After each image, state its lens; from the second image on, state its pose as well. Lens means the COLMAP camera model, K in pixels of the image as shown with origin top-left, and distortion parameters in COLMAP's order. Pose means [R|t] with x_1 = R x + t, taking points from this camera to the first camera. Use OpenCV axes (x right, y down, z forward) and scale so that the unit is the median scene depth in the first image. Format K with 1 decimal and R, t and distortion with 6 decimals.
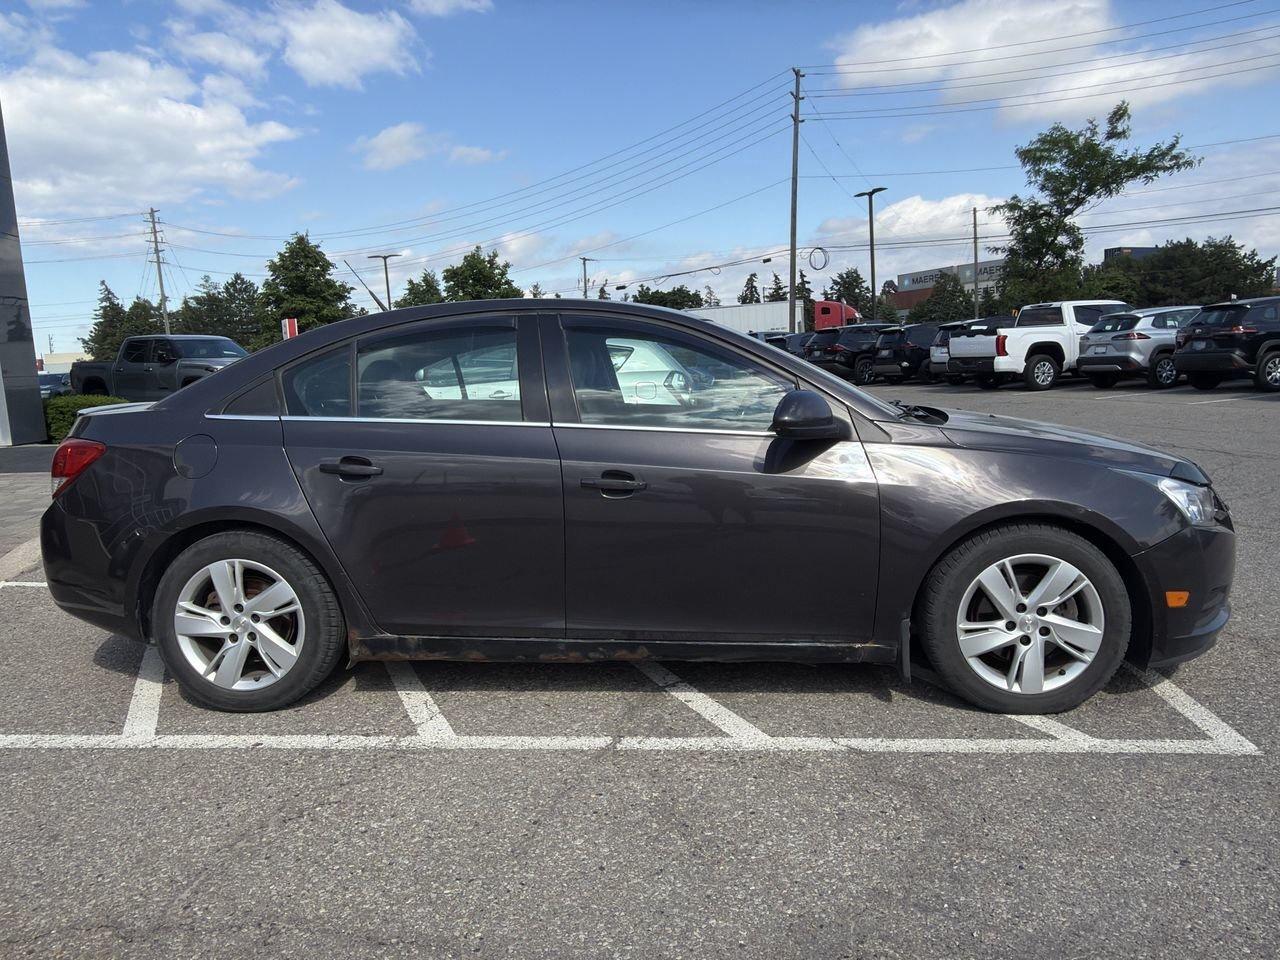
lens RADIAL K [[957.0, 0, 630.5], [0, 957.0, 481.2], [0, 0, 1]] dist [-0.001278, 0.003126]
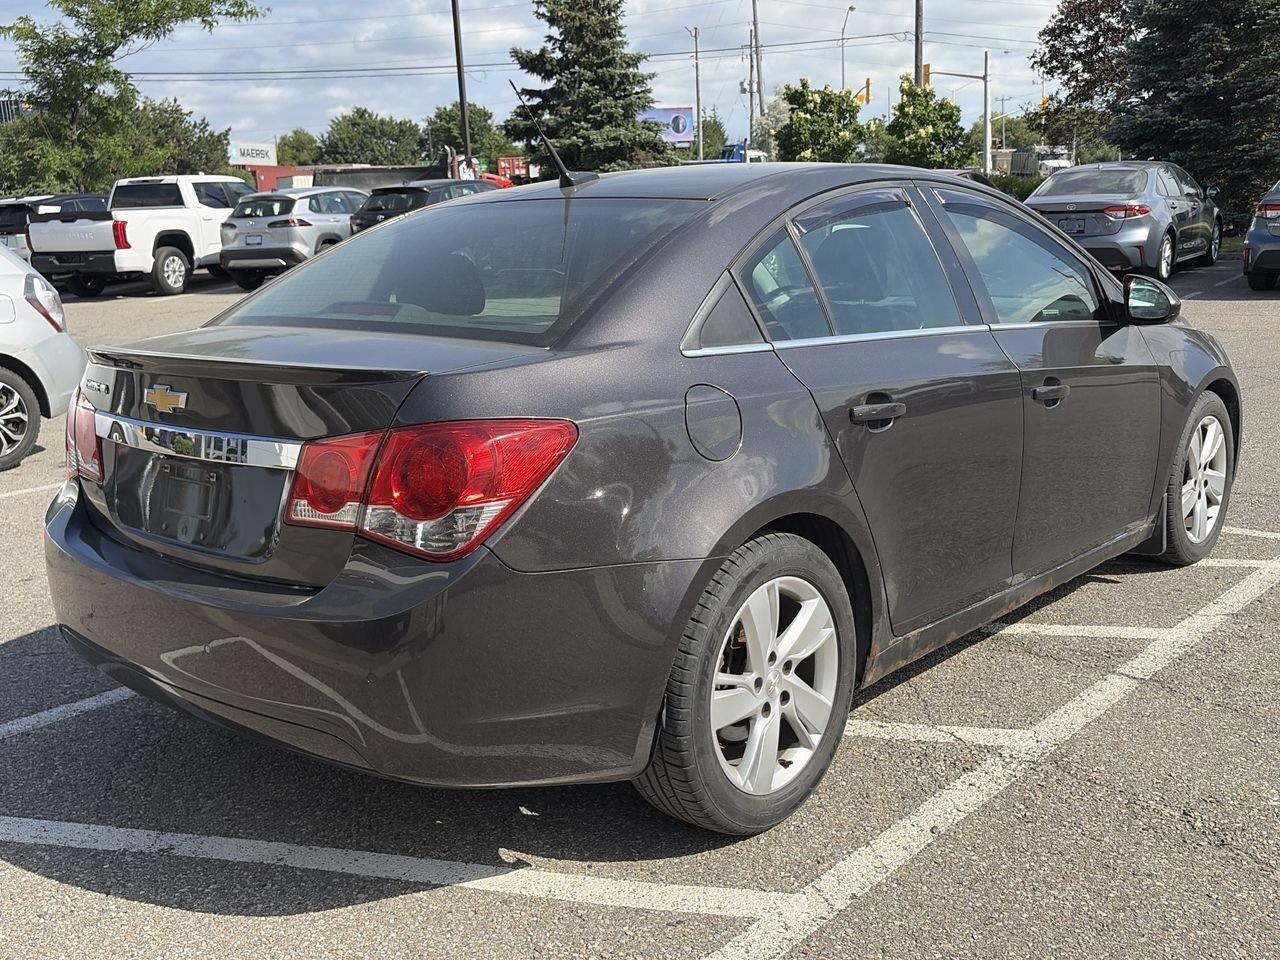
lens RADIAL K [[1297.4, 0, 641.2], [0, 1297.4, 484.3], [0, 0, 1]] dist [0.045369, -0.046087]
pose [[0.594242, -0.152841, 0.789631, -1.067580], [0.115515, 0.987818, 0.104271, -0.072581], [-0.795948, 0.029252, 0.604658, 0.541704]]
